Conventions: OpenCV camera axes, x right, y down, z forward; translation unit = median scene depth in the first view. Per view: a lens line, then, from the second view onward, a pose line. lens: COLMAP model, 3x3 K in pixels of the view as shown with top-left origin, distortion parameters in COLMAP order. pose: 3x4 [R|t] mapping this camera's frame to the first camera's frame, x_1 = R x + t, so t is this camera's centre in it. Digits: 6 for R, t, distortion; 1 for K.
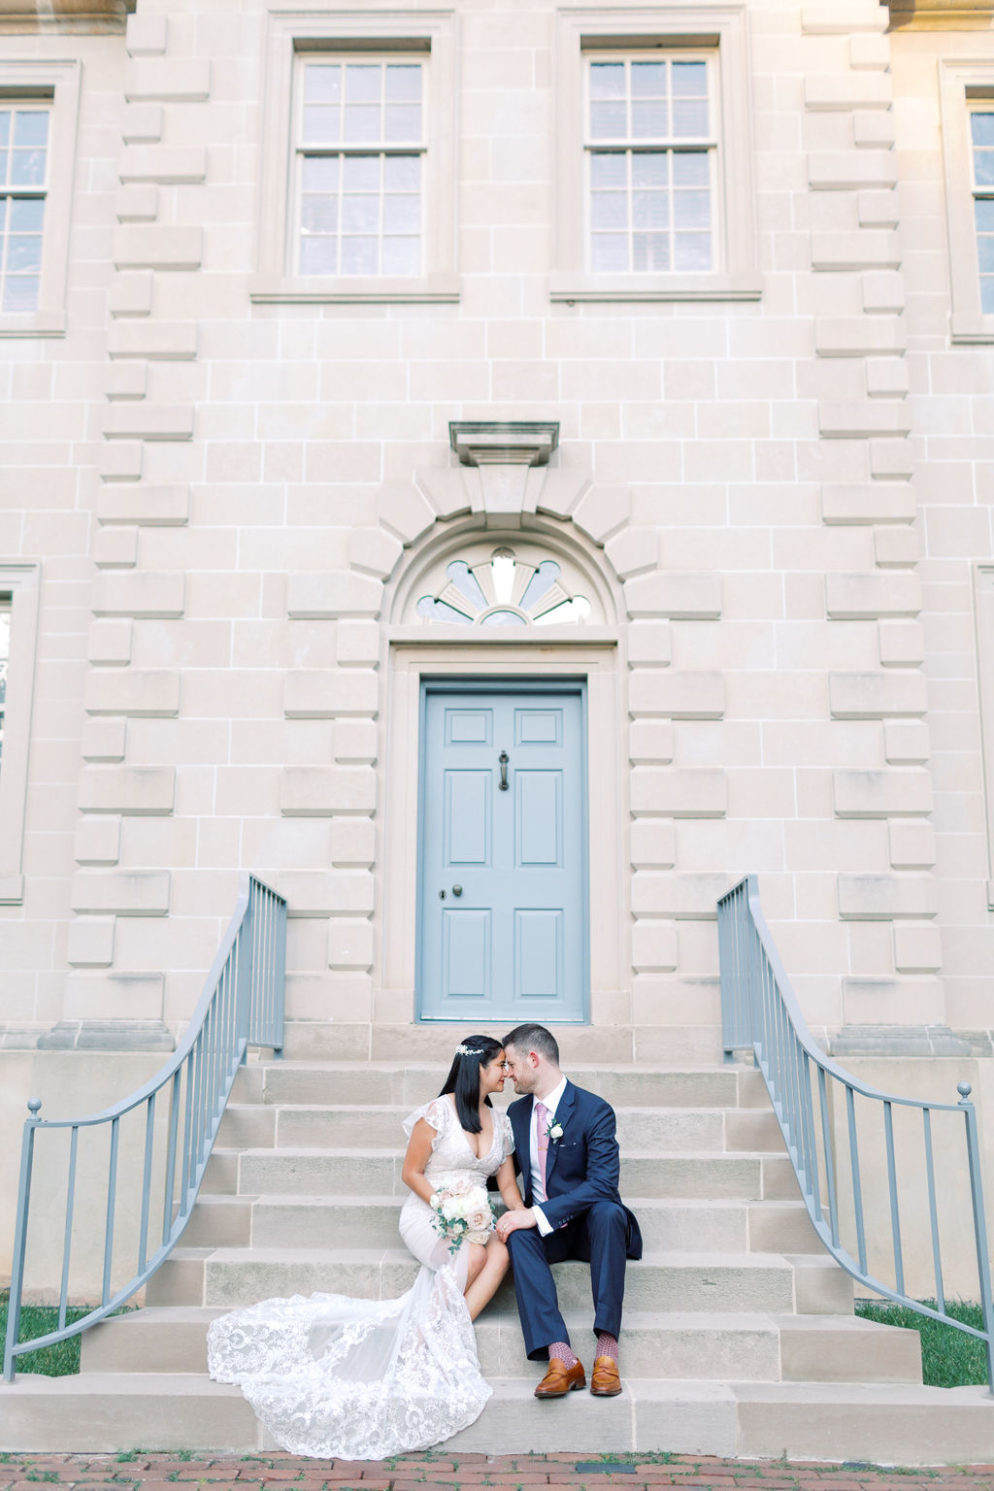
lens RADIAL K [[1461.6, 0, 497.0], [0, 1461.6, 745.5], [0, 0, 1]] dist [0.013679, -0.002463]
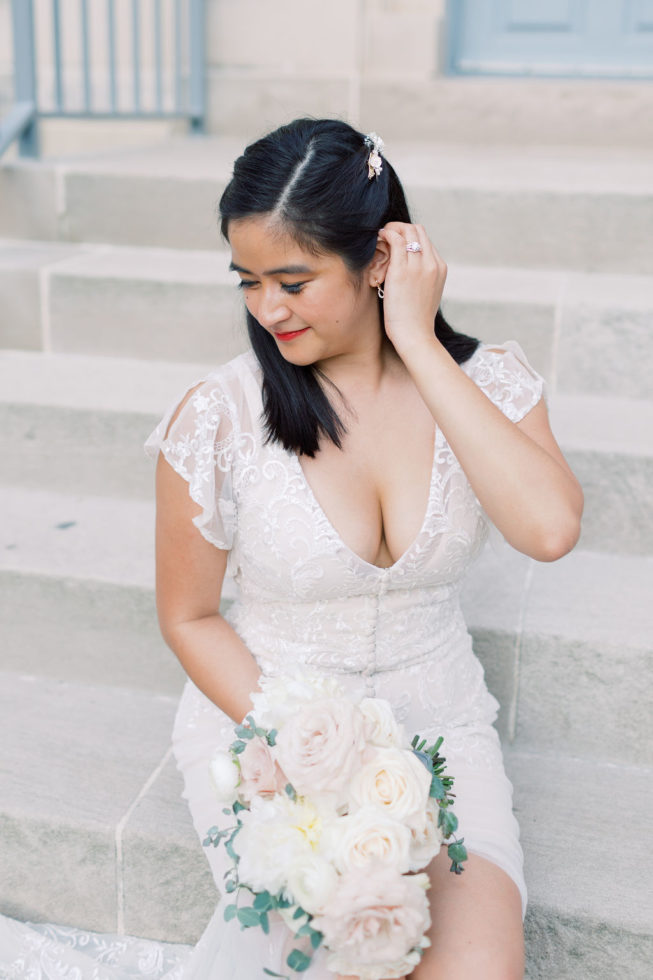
lens RADIAL K [[1189.1, 0, 326.6], [0, 1189.1, 368.7], [0, 0, 1]] dist [0.012556, 0.010479]
pose [[0.972456, 0.069793, -0.222392, 0.010837], [0.029255, 0.910026, 0.413518, 0.105397], [0.231244, -0.408634, 0.882918, 0.559908]]
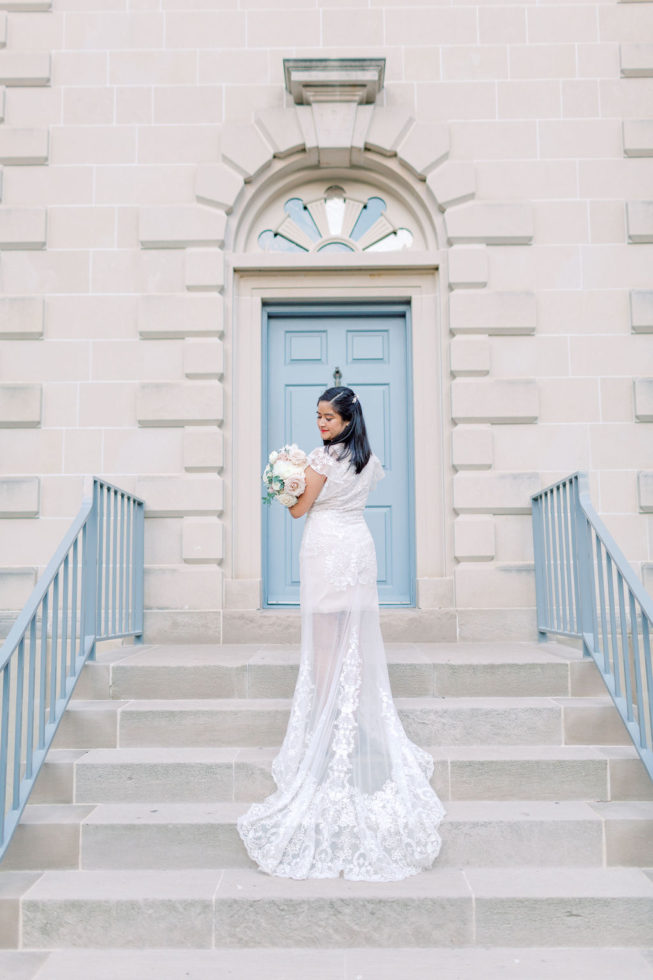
lens RADIAL K [[935.9, 0, 329.1], [0, 935.9, 488.5], [0, 0, 1]] dist [0.008300, 0.004037]
pose [[0.999916, -0.012940, -0.001222, -0.002365], [0.012997, 0.995270, 0.096271, 0.030047], [-0.000030, -0.096279, 0.995354, 0.302216]]
